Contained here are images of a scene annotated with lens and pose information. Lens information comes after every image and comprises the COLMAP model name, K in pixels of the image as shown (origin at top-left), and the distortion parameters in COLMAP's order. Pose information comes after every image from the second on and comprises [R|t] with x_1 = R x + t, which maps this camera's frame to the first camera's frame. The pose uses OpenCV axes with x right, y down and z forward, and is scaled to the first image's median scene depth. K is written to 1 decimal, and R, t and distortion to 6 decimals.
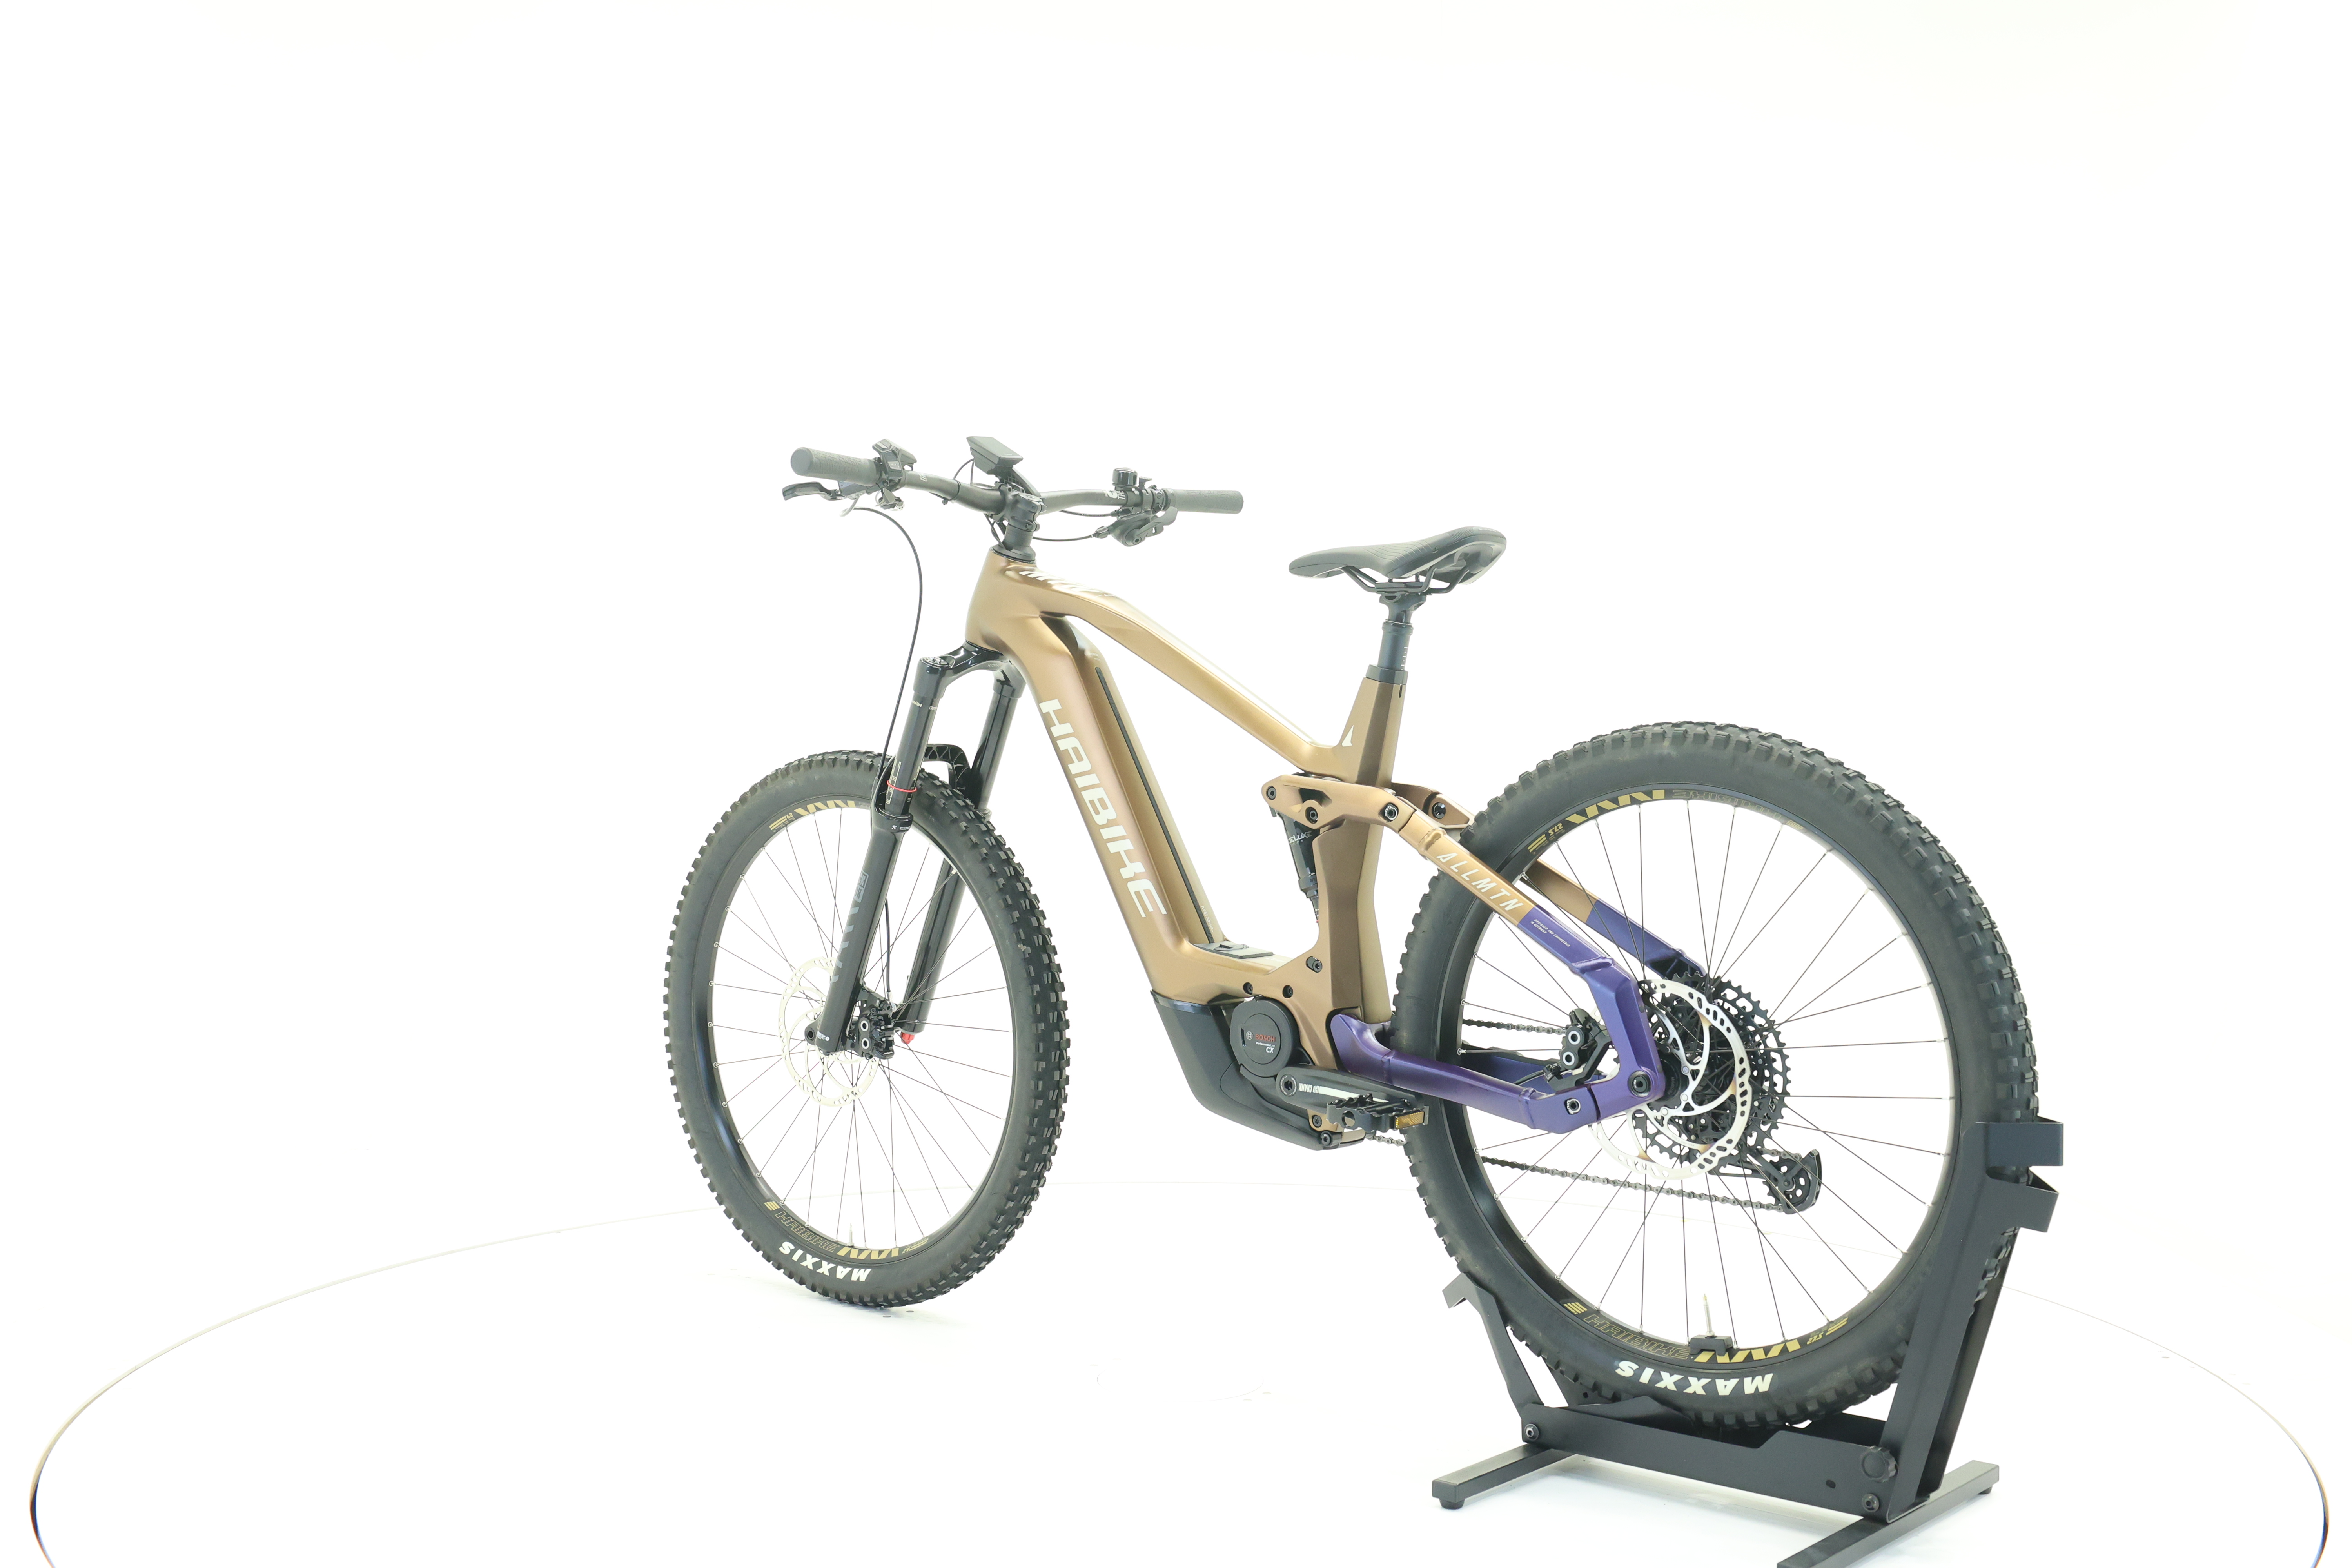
lens RADIAL K [[2500.4, 0, 1167.7], [0, 2500.4, 759.8], [0, 0, 1]] dist [-0.013019, 0.000000]
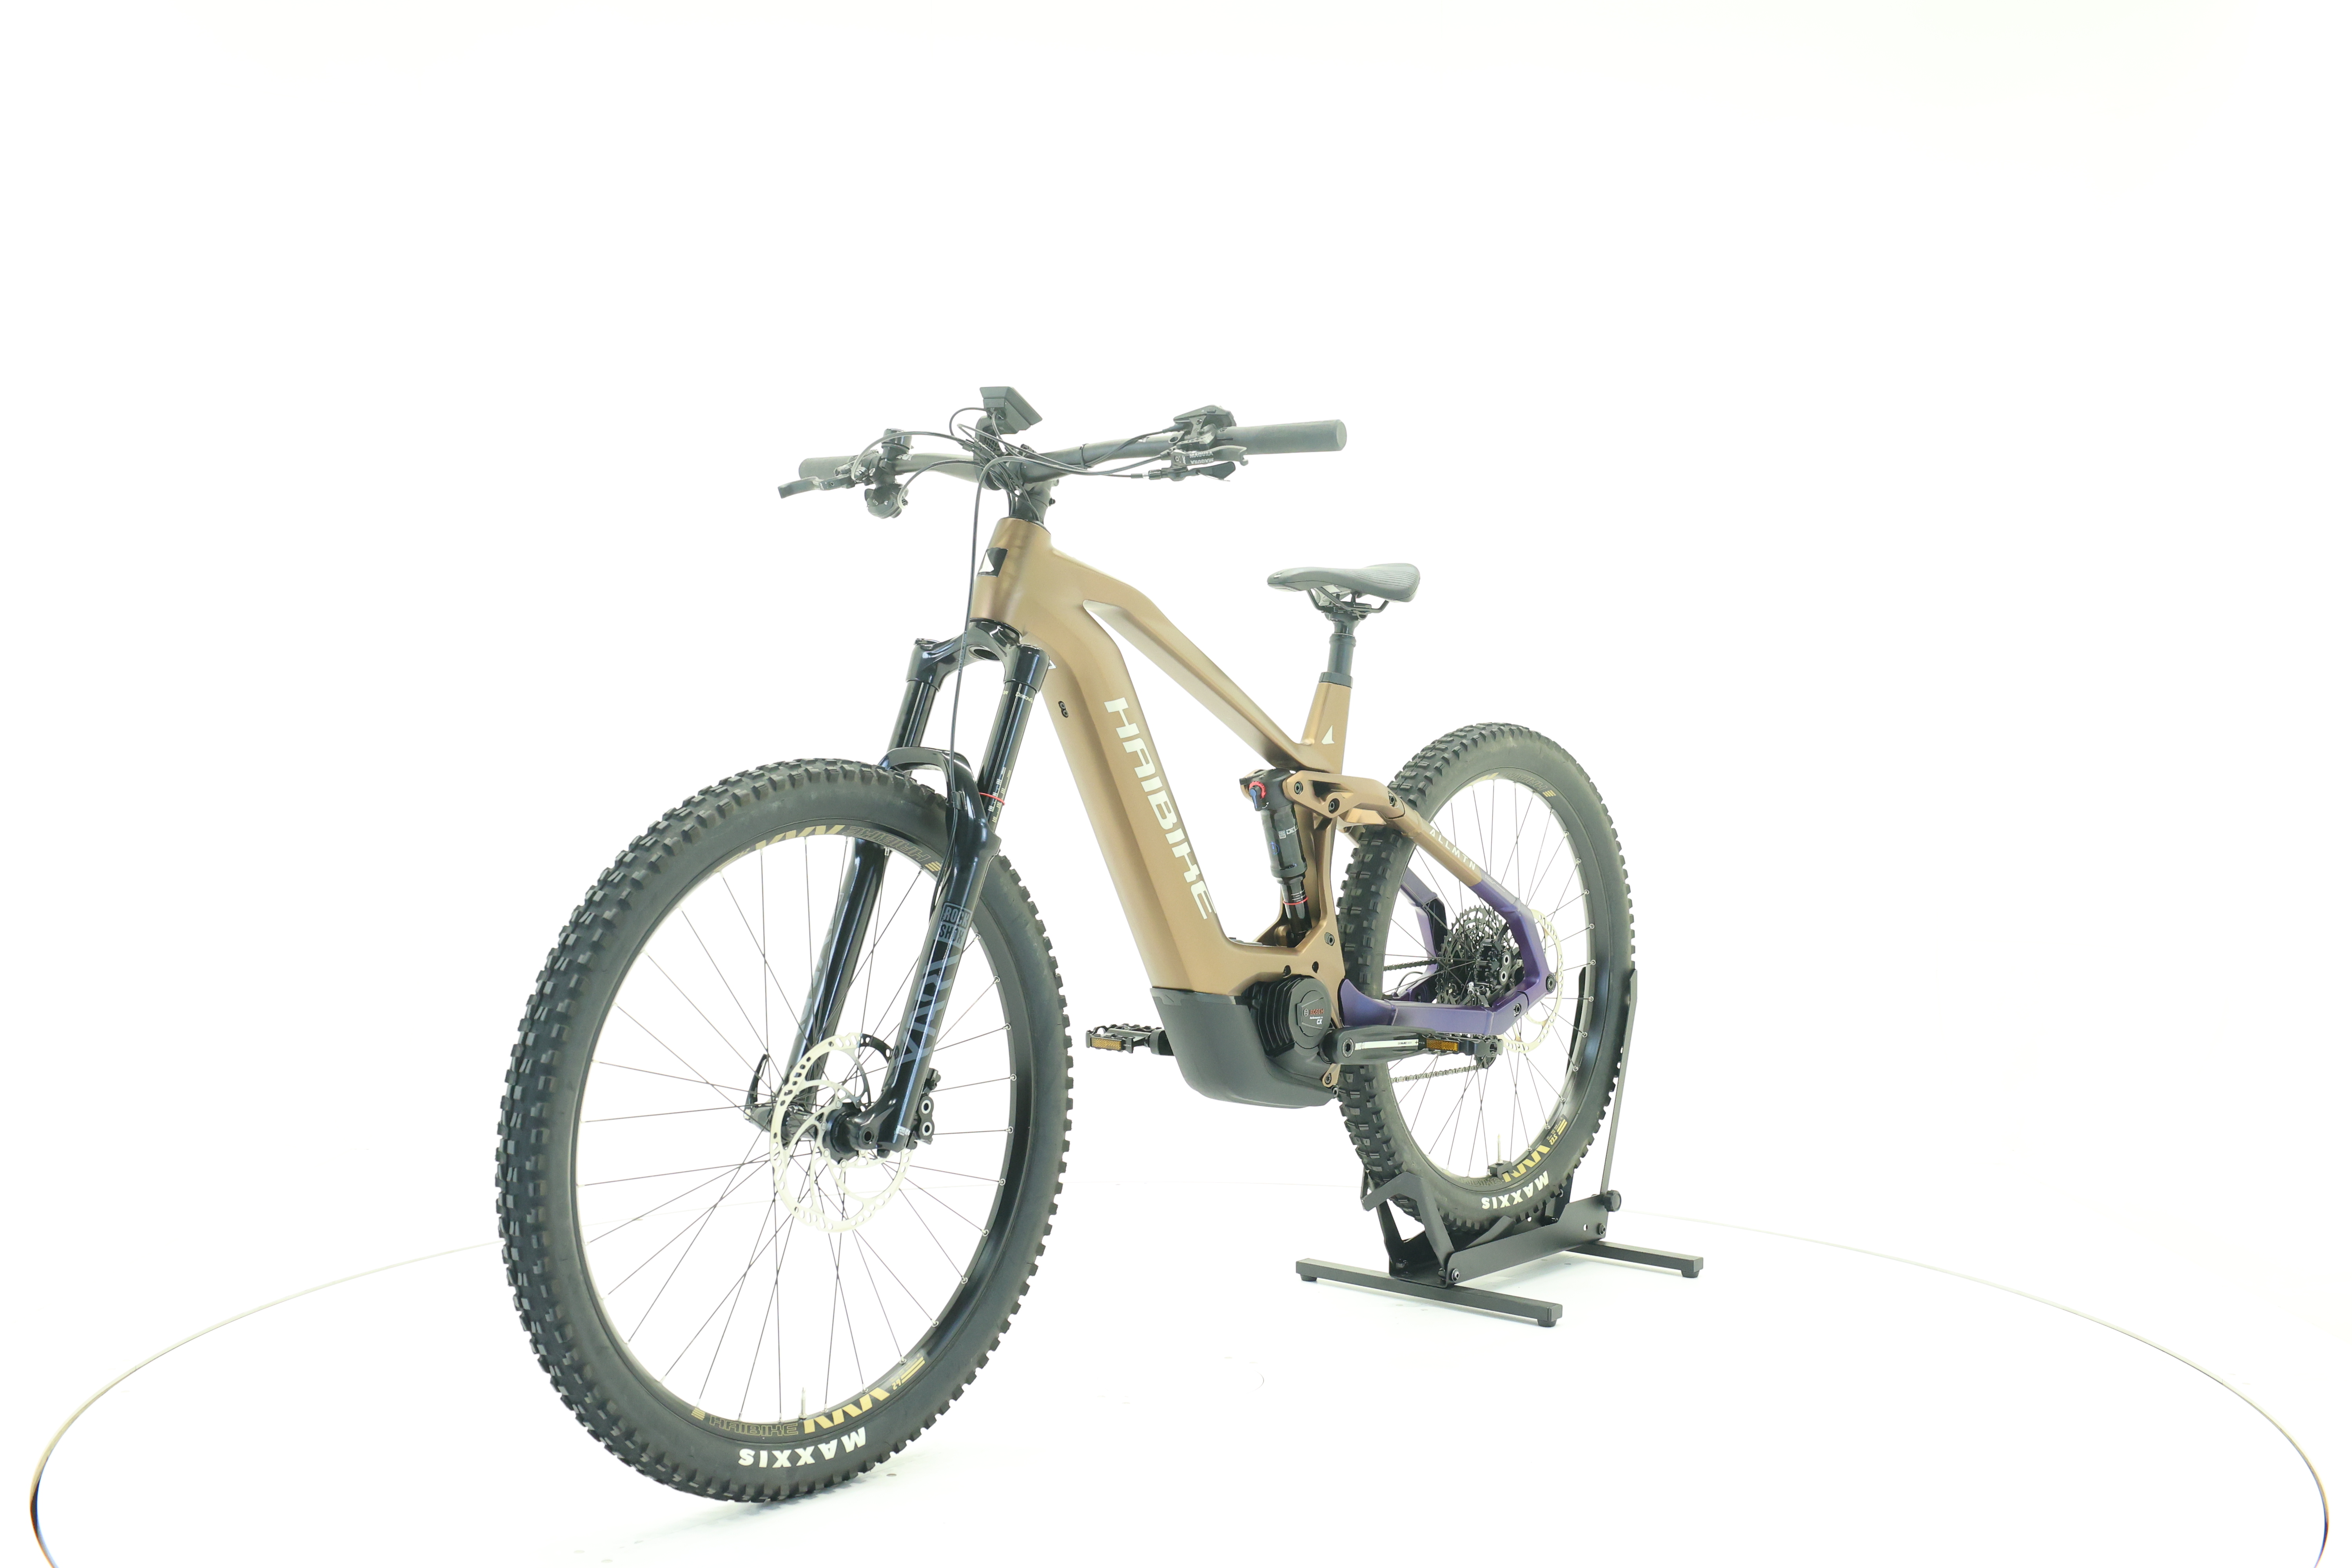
lens RADIAL K [[2500.4, 0, 1175.8], [0, 2500.4, 798.3], [0, 0, 1]] dist [-0.013019, 0.000000]
pose [[-0.009523, -0.033175, 0.999404, -1.070257], [0.011376, 0.999381, 0.033282, -0.019258], [-0.999890, 0.011686, -0.009140, 1.093879]]
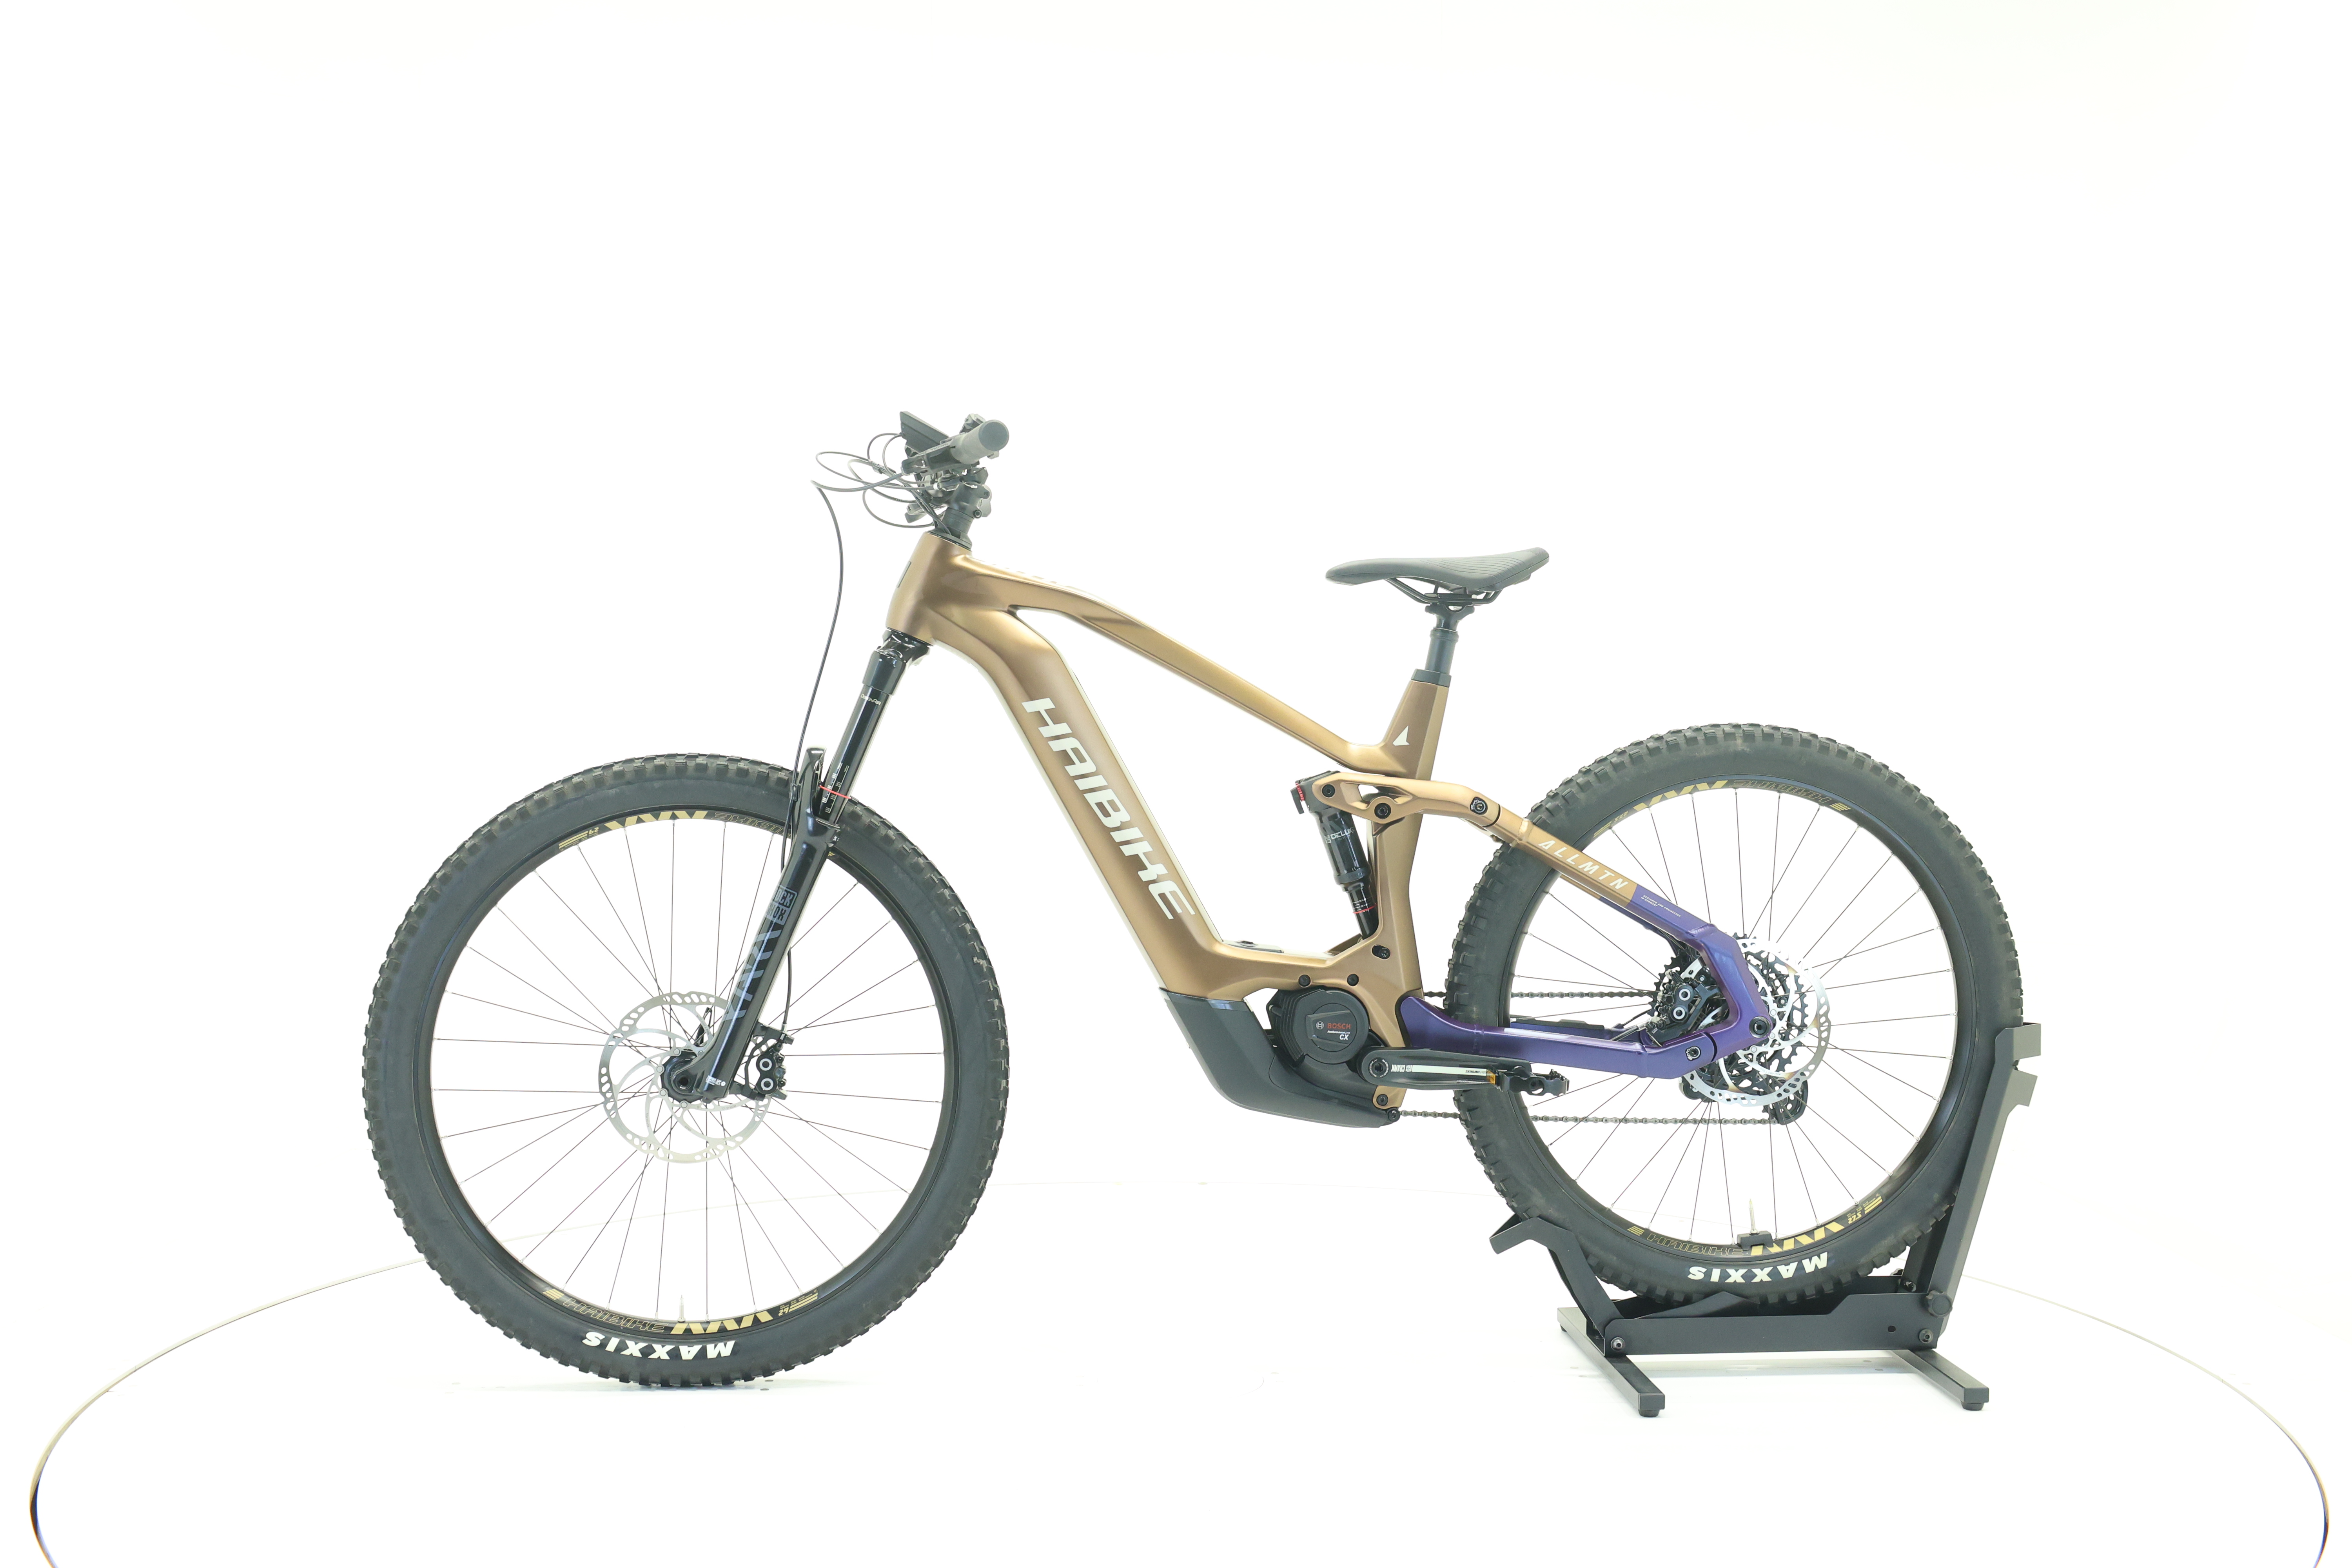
lens RADIAL K [[2500.4, 0, 1168.7], [0, 2500.4, 788.7], [0, 0, 1]] dist [-0.013019, 0.000000]
pose [[0.703523, -0.021884, 0.710336, -0.763836], [0.008500, 0.999713, 0.022380, -0.011749], [-0.710622, -0.009707, 0.703507, 0.326695]]
